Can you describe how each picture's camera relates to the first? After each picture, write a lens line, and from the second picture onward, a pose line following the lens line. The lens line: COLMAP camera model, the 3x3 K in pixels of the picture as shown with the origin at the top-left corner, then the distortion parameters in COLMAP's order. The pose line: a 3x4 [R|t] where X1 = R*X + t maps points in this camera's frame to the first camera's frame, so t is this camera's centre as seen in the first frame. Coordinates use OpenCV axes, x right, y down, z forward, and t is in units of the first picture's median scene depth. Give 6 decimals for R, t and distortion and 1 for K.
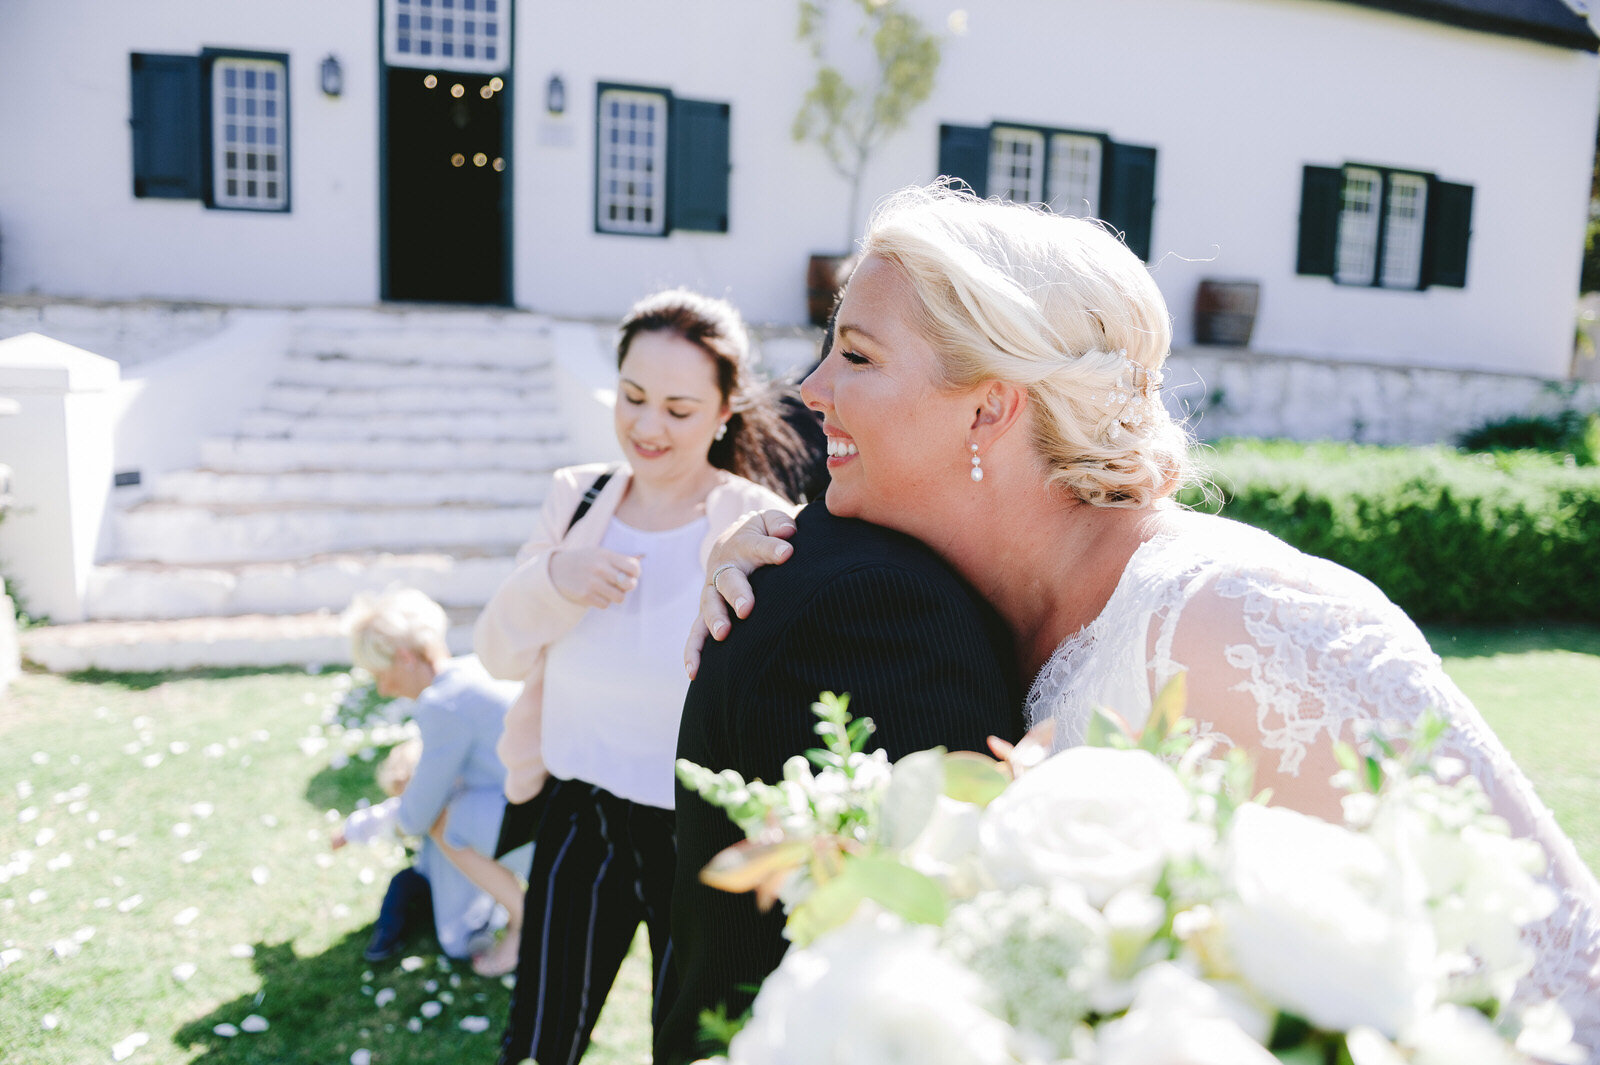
lens RADIAL K [[1084.2, 0, 806.5], [0, 1084.2, 531.6], [0, 0, 1]] dist [-0.059234, -0.009414]
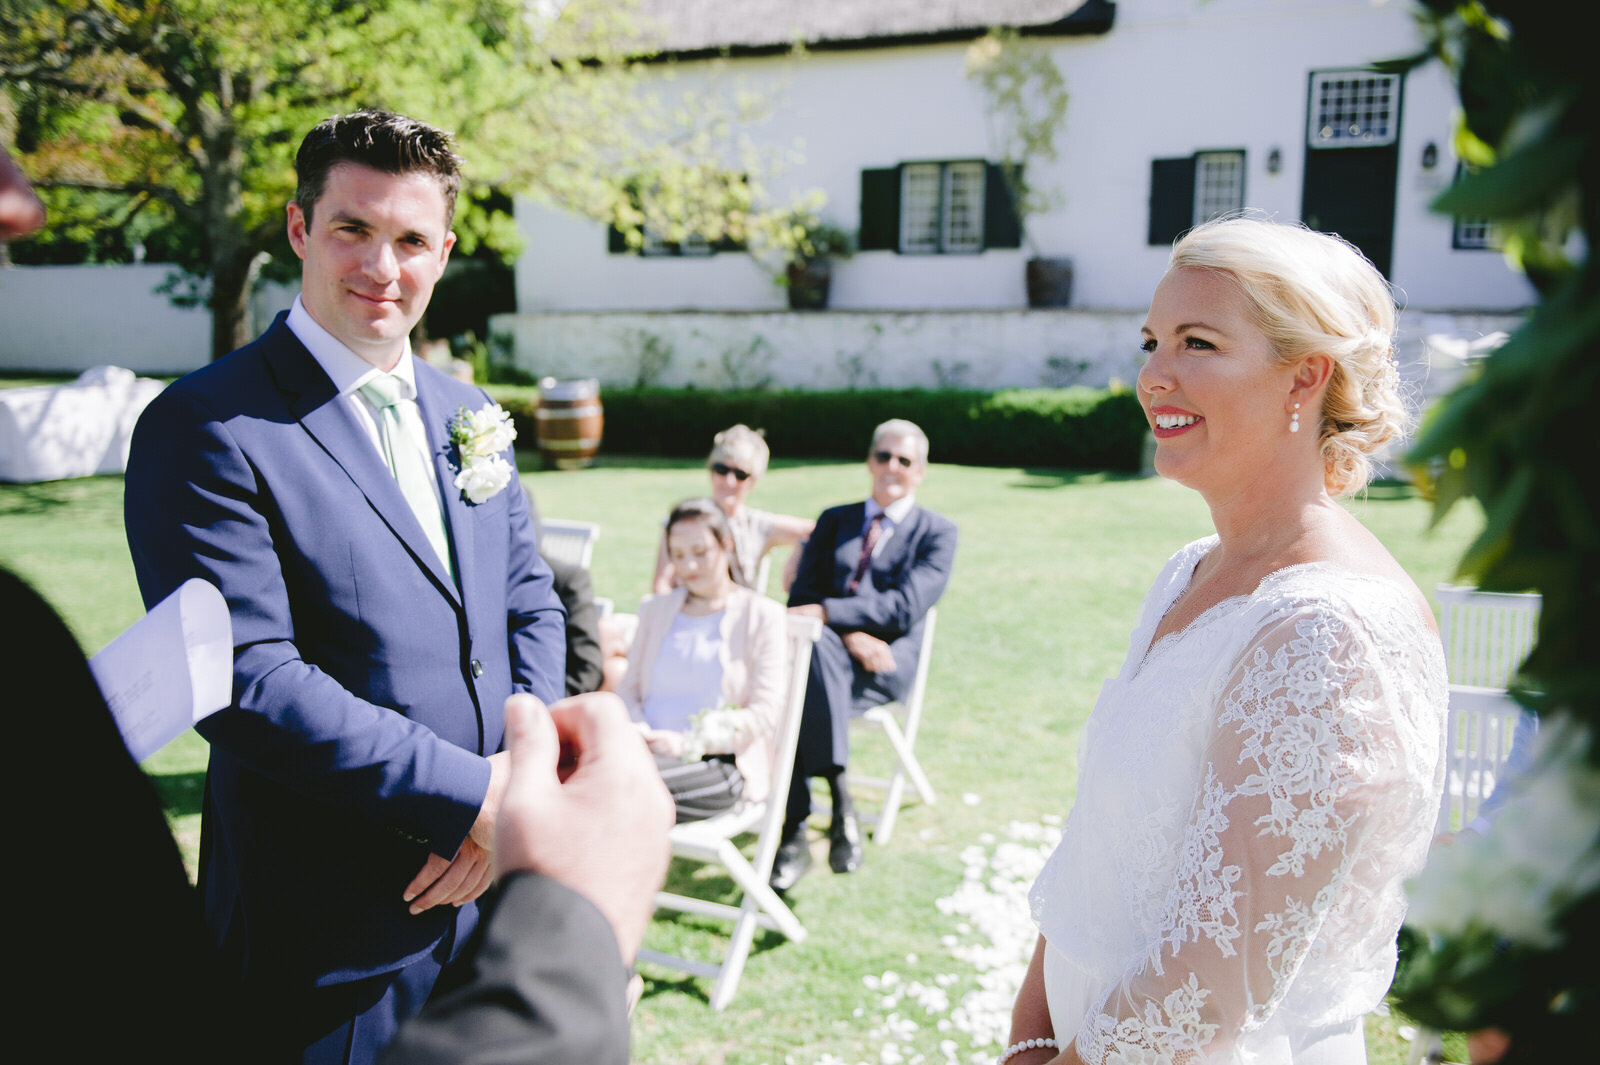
lens RADIAL K [[1404.0, 0, 807.4], [0, 1404.0, 533.9], [0, 0, 1]] dist [0.030734, 0.007590]
pose [[0.826865, 0.048589, -0.560297, 0.171313], [-0.066205, 0.997743, -0.011179, 0.182360], [0.558489, 0.046338, 0.828216, -1.057101]]
